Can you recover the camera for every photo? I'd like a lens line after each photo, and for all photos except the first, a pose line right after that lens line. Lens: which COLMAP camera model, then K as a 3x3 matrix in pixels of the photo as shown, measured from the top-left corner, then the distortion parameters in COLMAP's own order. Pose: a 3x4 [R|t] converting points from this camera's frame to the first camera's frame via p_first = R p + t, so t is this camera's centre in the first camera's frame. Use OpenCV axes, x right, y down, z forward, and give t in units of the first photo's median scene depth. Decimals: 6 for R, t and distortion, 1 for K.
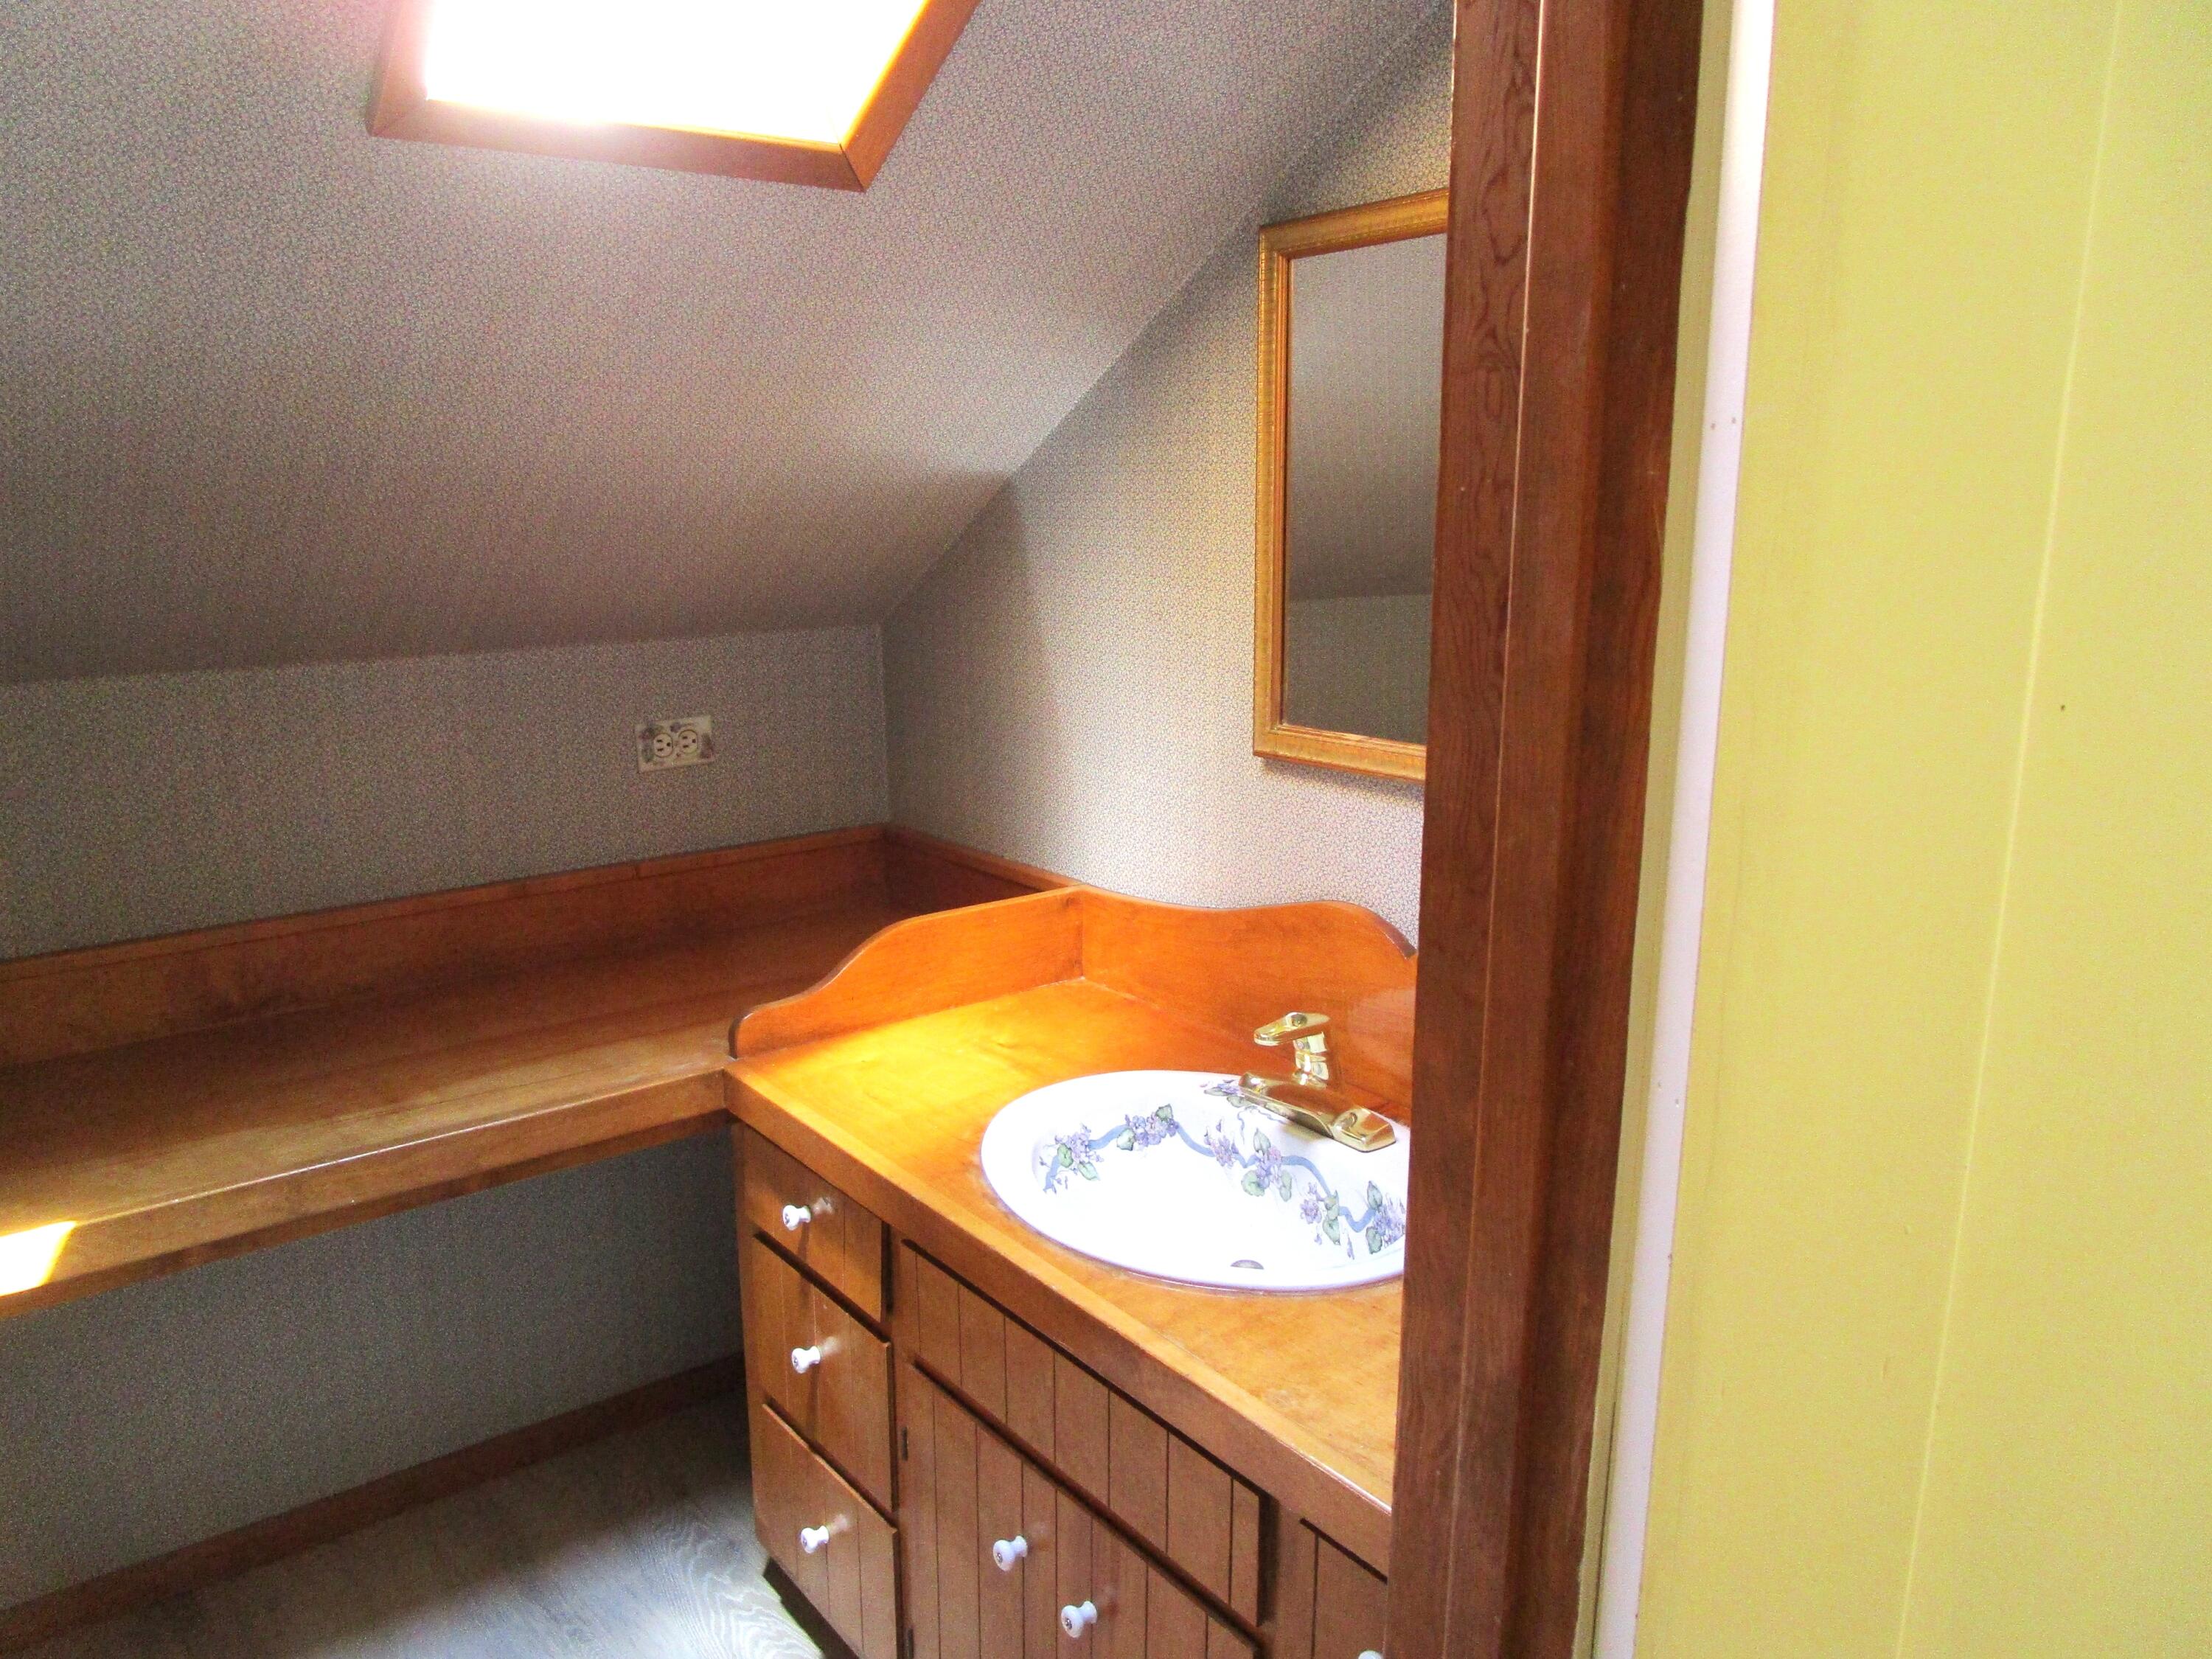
lens RADIAL K [[1520.1, 0, 1106.0], [0, 1520.1, 829.5], [0, 0, 1]] dist [-0.052638, 0.000879]
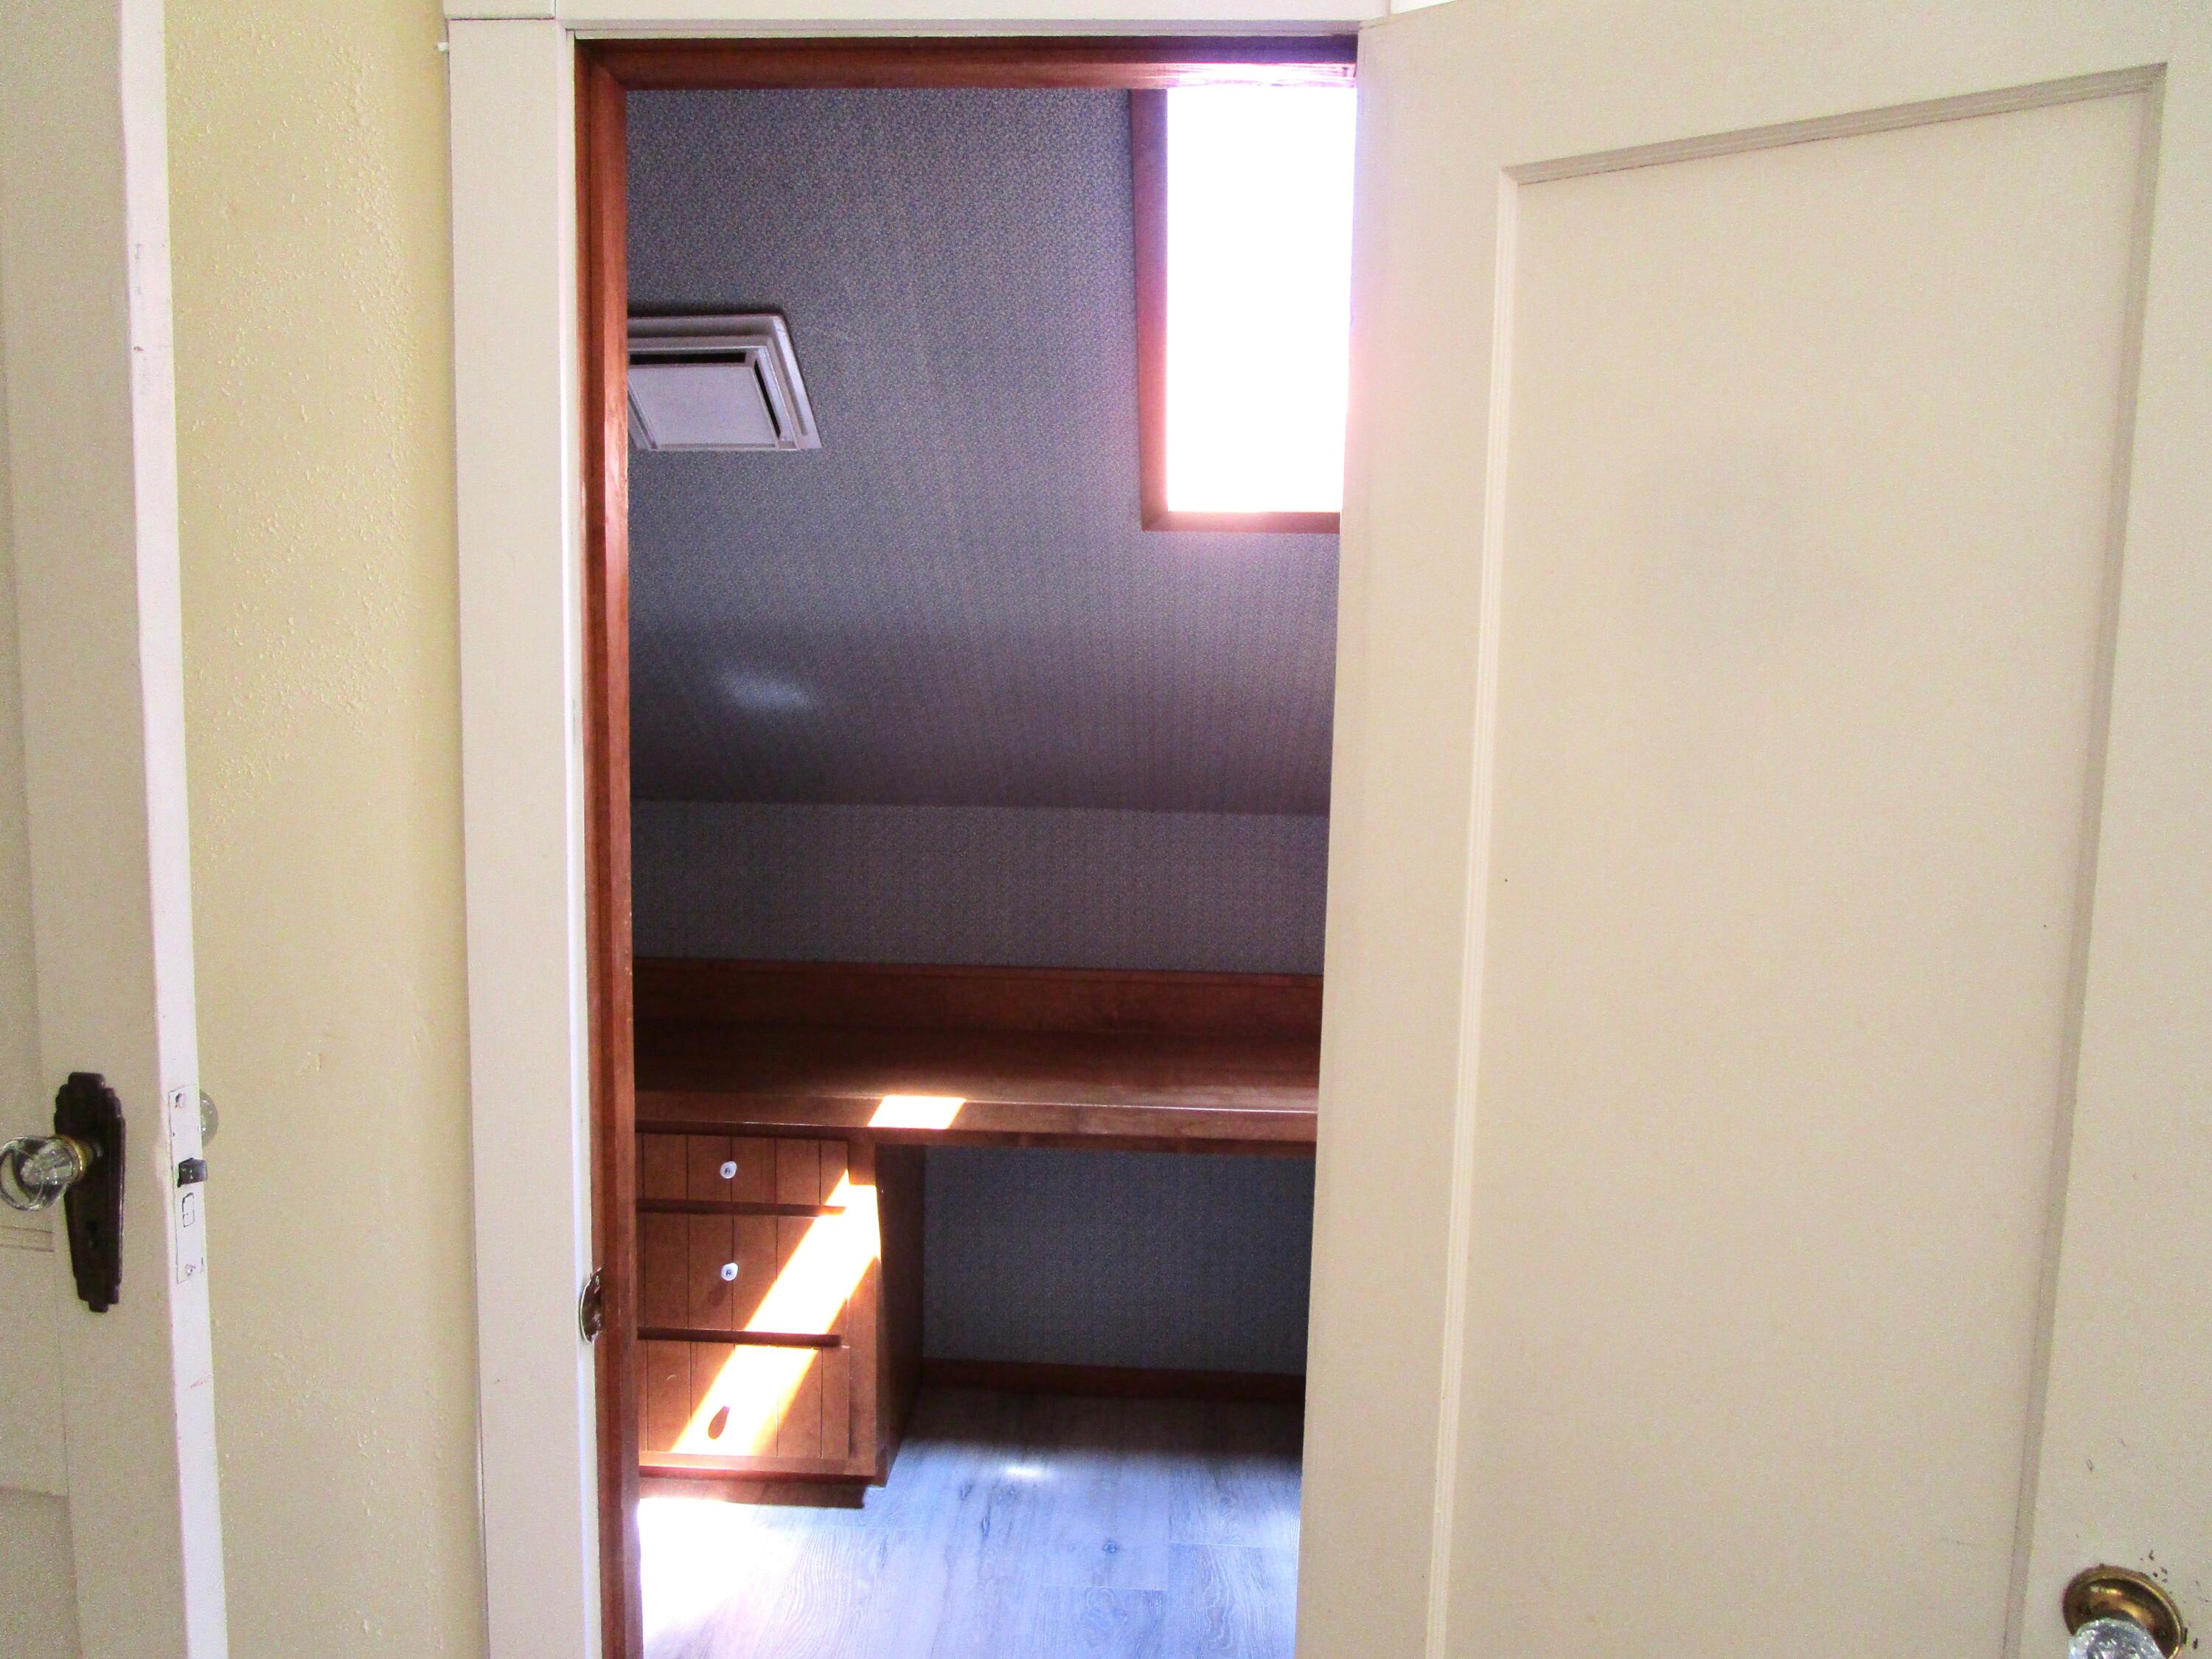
lens RADIAL K [[1563.1, 0, 1106.0], [0, 1563.1, 829.5], [0, 0, 1]] dist [-0.091561, 0.102462]
pose [[0.737318, 0.086634, -0.669967, 0.622673], [-0.165237, 0.984746, -0.054510, 0.013012], [0.655026, 0.150894, 0.740387, -0.326777]]
